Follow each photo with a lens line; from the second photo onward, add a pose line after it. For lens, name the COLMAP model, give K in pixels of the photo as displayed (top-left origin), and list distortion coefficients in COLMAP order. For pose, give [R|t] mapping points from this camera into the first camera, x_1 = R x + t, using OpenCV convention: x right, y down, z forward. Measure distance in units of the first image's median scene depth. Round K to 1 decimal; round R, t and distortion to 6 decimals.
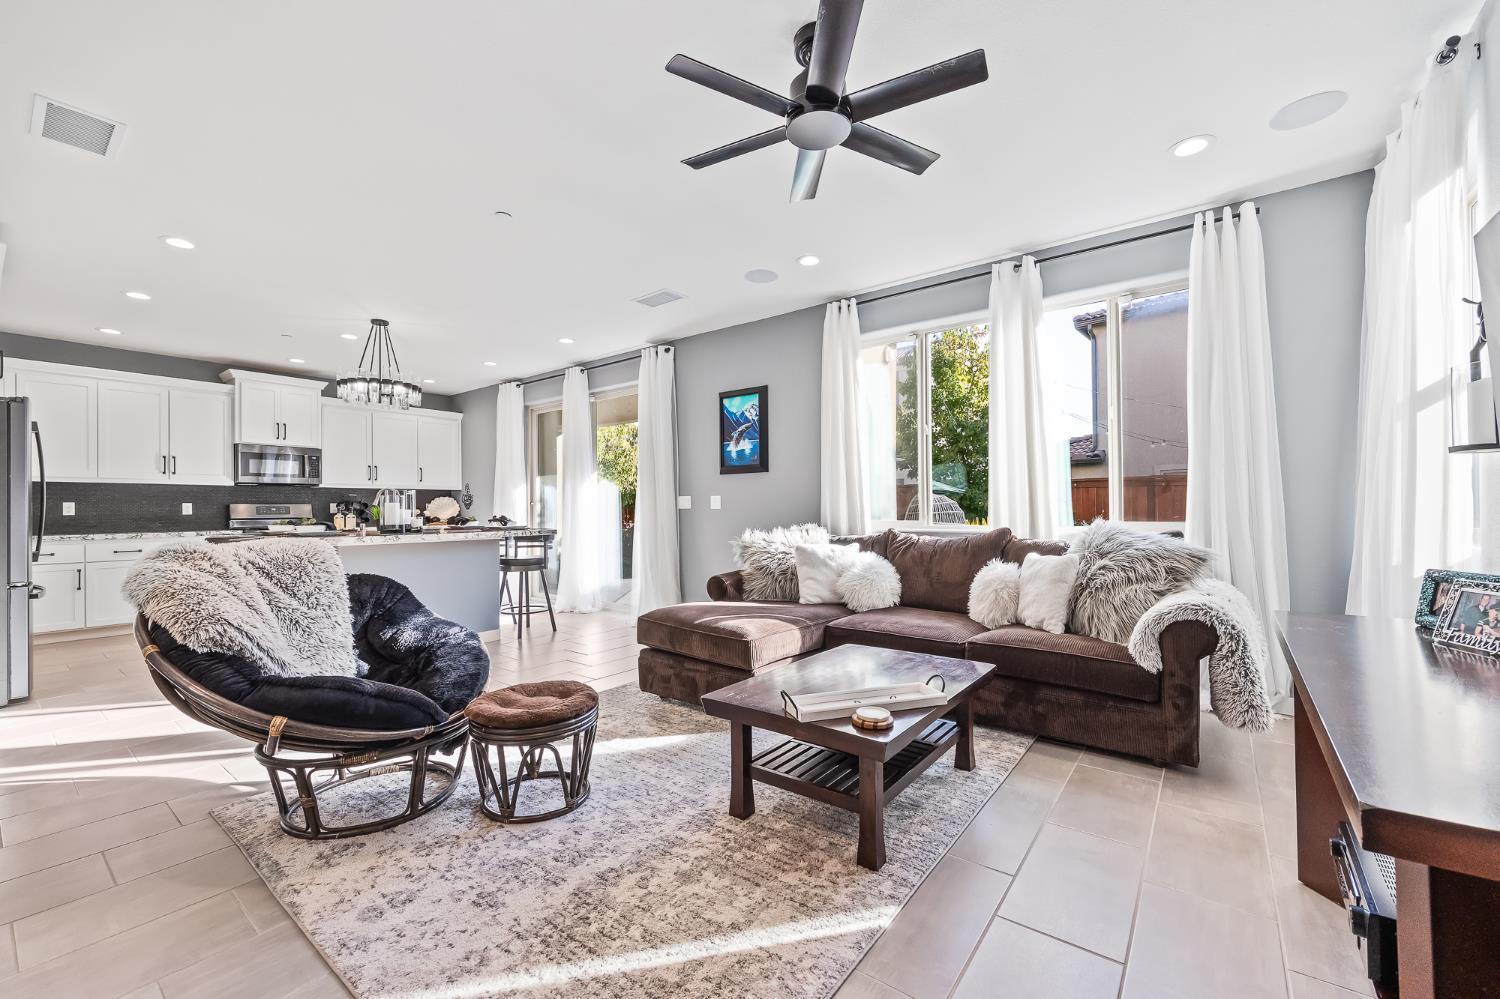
lens RADIAL K [[608.3, 0, 751.6], [0, 608.3, 505.5], [0, 0, 1]] dist [-0.000324, 0.000210]
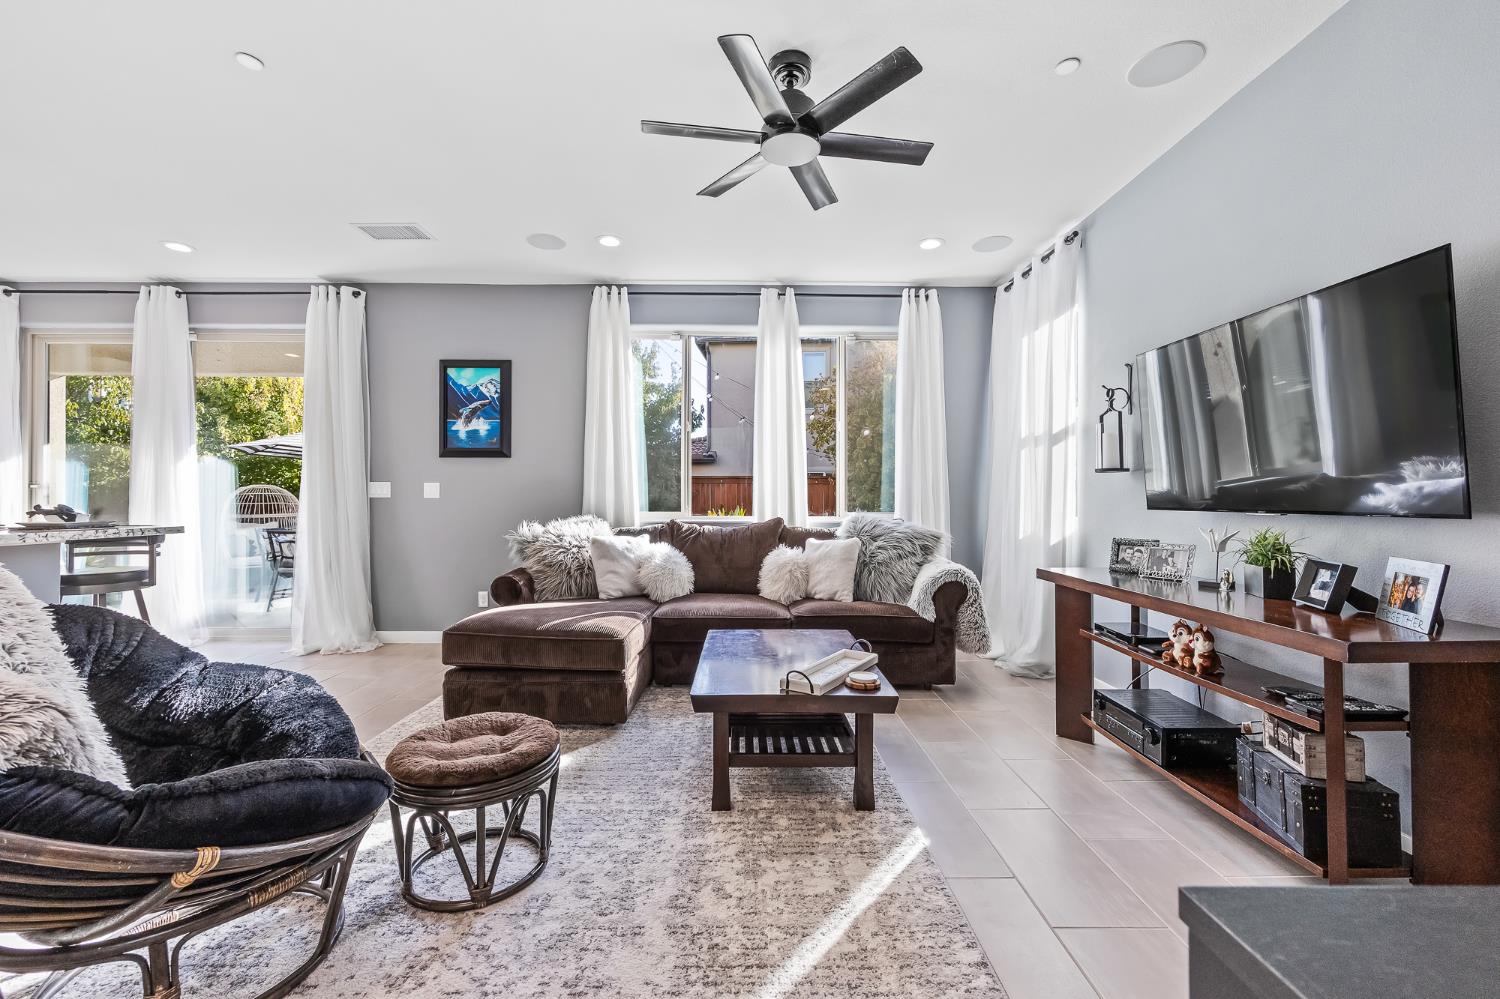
lens RADIAL K [[615.9, 0, 752.1], [0, 615.9, 495.6], [0, 0, 1]] dist [0.001939, 0.000372]
pose [[0.788072, 0.014813, 0.615405, -0.309184], [-0.012618, 0.999889, -0.007909, 0.003944], [-0.615454, -0.001533, 0.788171, 0.091049]]
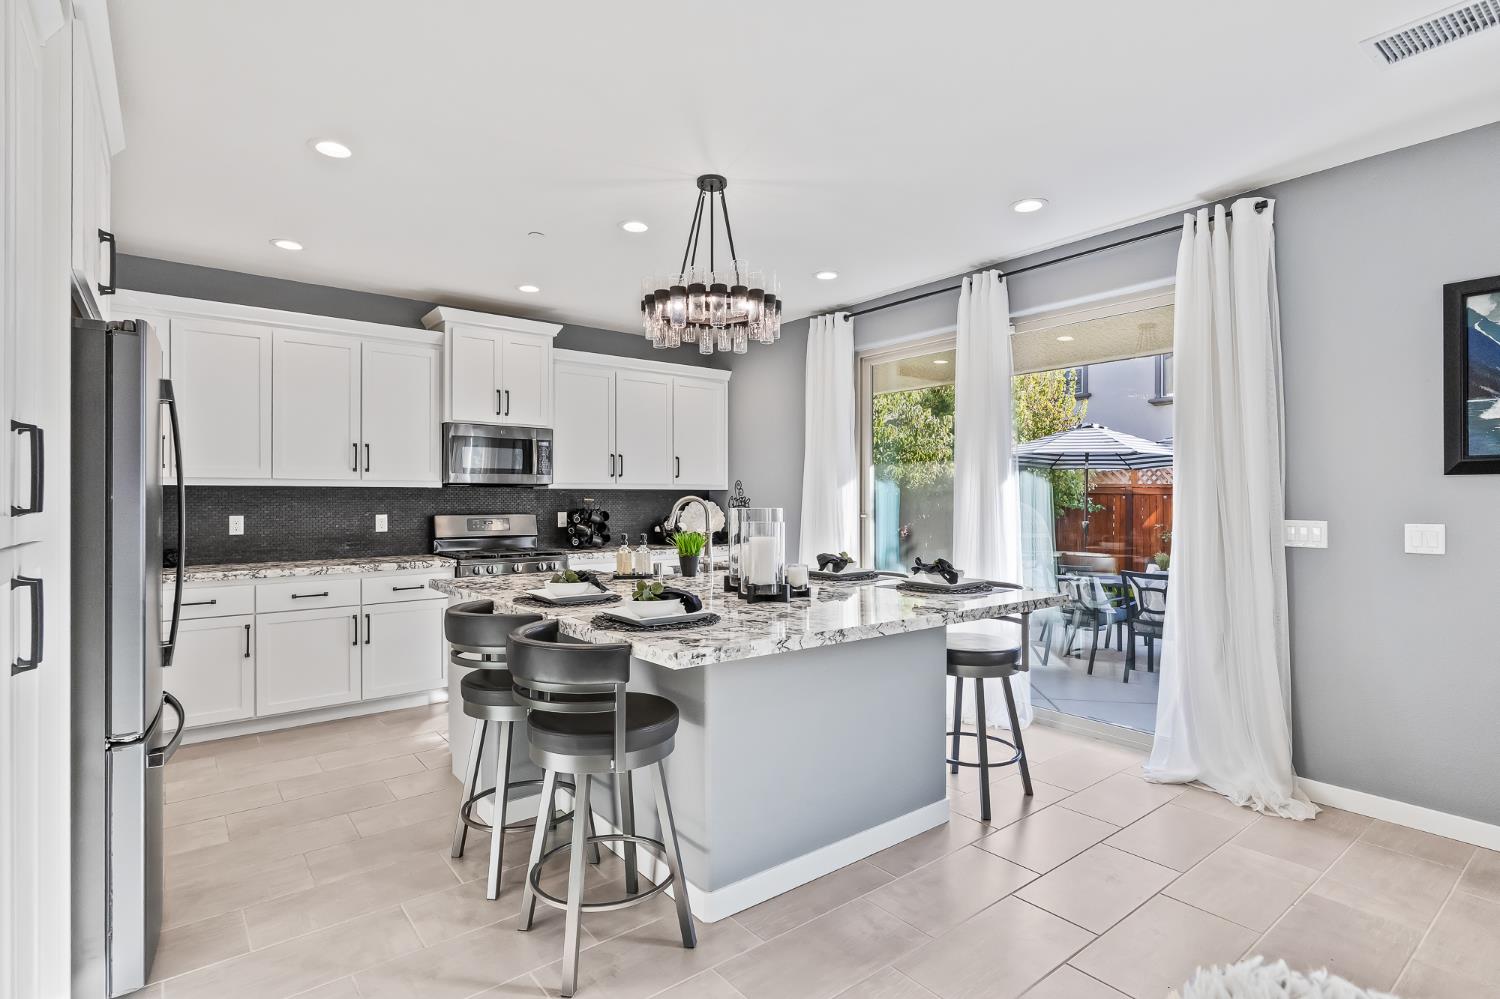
lens RADIAL K [[740.6, 0, 750.0], [0, 740.6, 499.5], [0, 0, 1]] dist [-0.000800, -0.000004]
pose [[0.968936, 0.009139, -0.247143, -0.525402], [-0.007116, 0.999933, 0.009076, -0.046163], [0.247209, -0.007036, 0.968937, 0.492156]]
